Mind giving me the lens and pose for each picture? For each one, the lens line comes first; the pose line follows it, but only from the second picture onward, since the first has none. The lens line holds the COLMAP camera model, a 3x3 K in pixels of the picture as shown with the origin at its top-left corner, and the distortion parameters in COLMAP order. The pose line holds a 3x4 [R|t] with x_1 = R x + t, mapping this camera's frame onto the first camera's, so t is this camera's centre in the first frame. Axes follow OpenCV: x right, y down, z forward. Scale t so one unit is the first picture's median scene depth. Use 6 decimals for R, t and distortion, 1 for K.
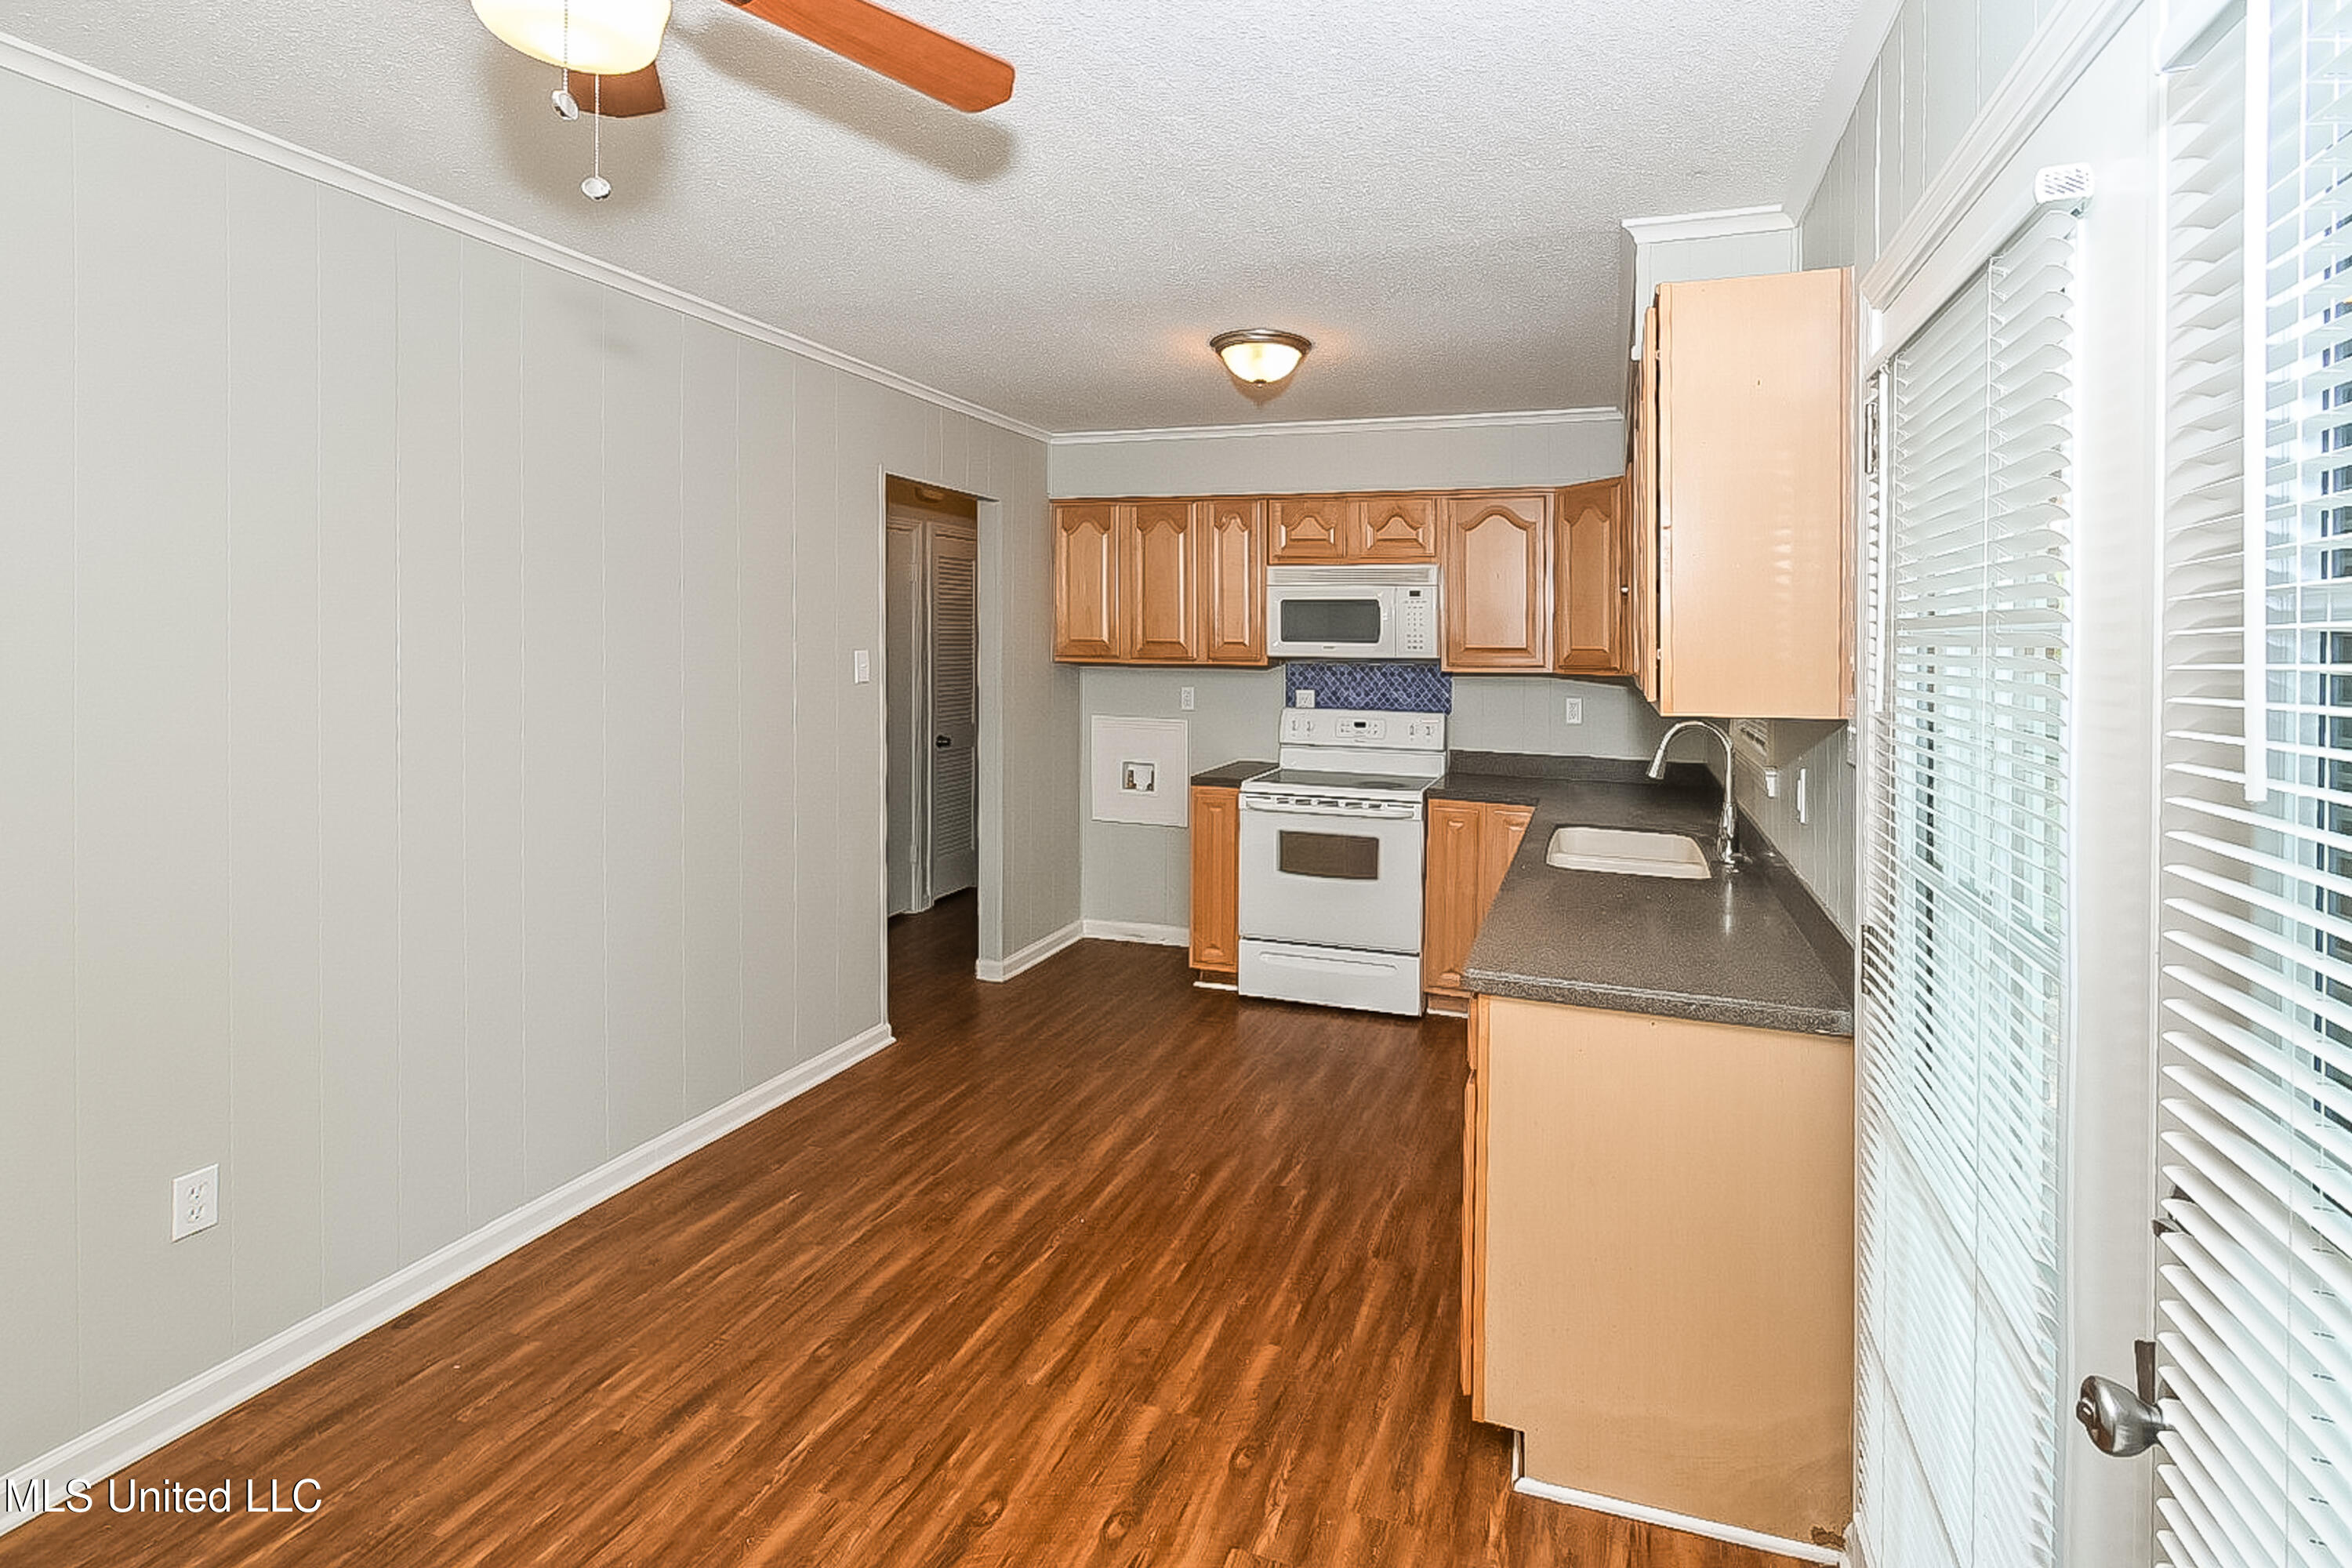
lens RADIAL K [[1077.3, 0, 1253.0], [0, 1077.3, 825.3], [0, 0, 1]] dist [-0.000272, 0.000288]
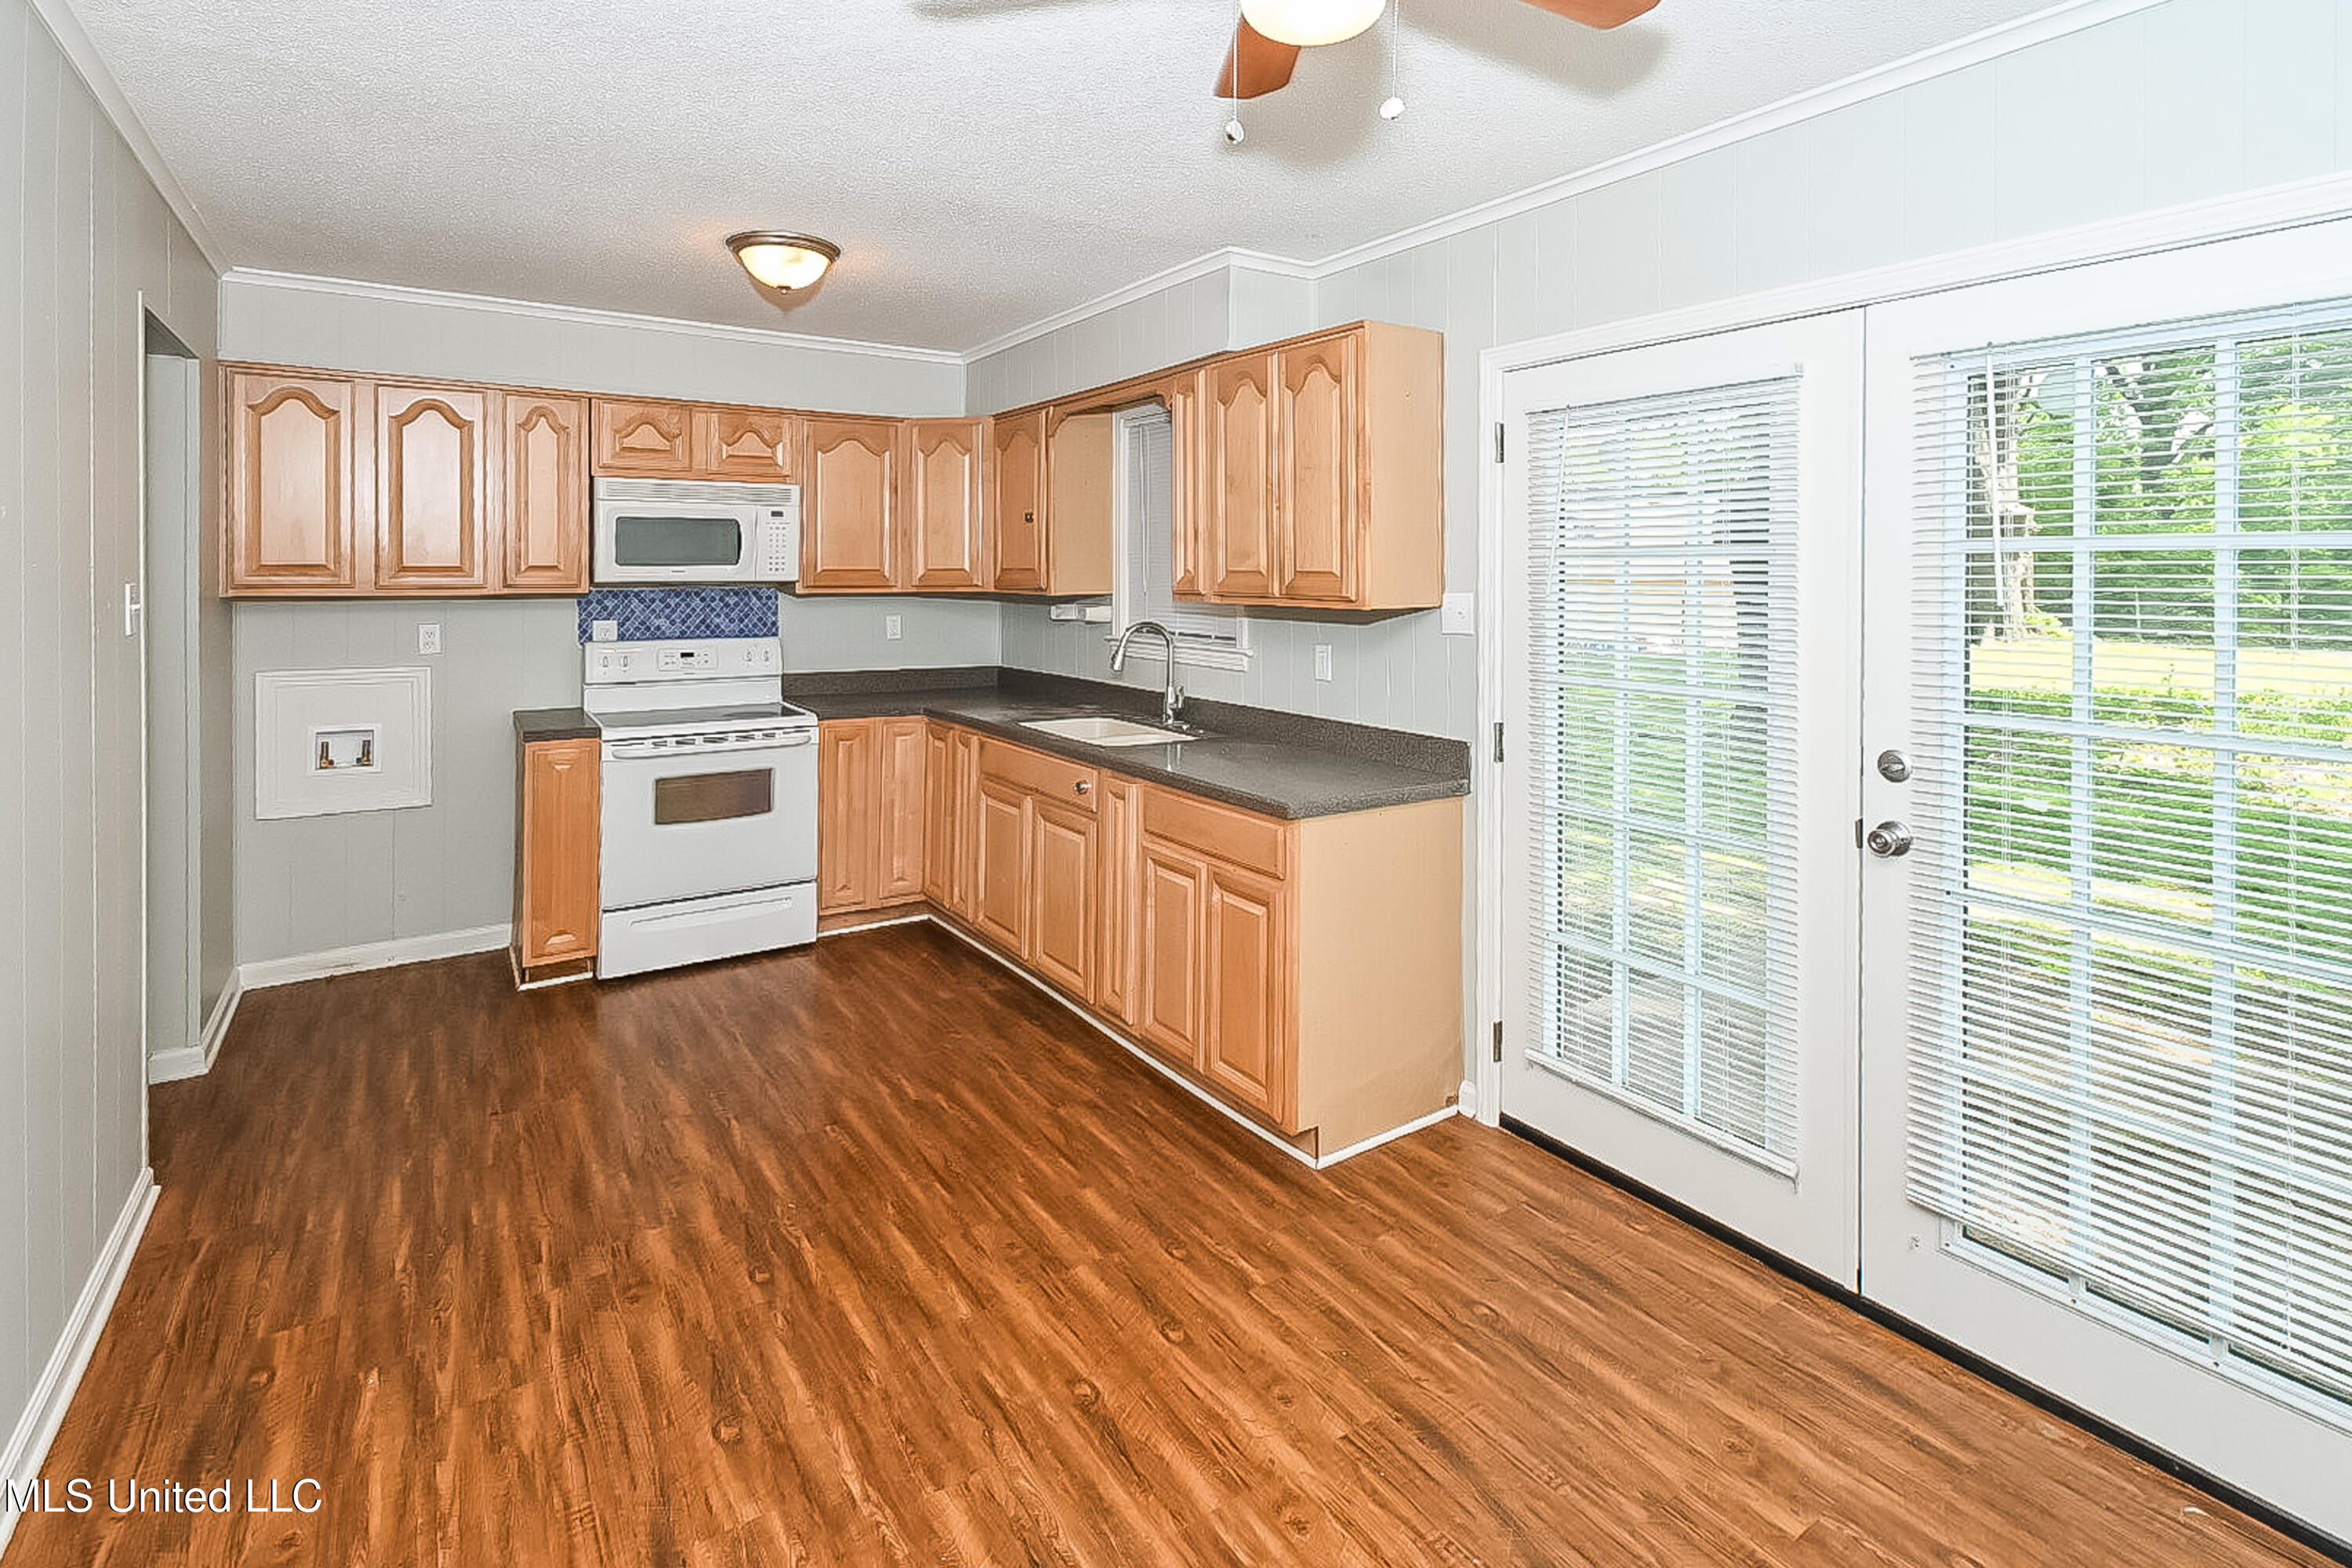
lens RADIAL K [[1089.5, 0, 1176.0], [0, 1089.5, 784.0], [0, 0, 1]] dist [0.003196, 0.000266]
pose [[0.625658, -0.164493, 0.762557, -0.480248], [0.138052, 0.985434, 0.099303, -0.025422], [-0.767785, 0.043143, 0.639254, 0.115165]]
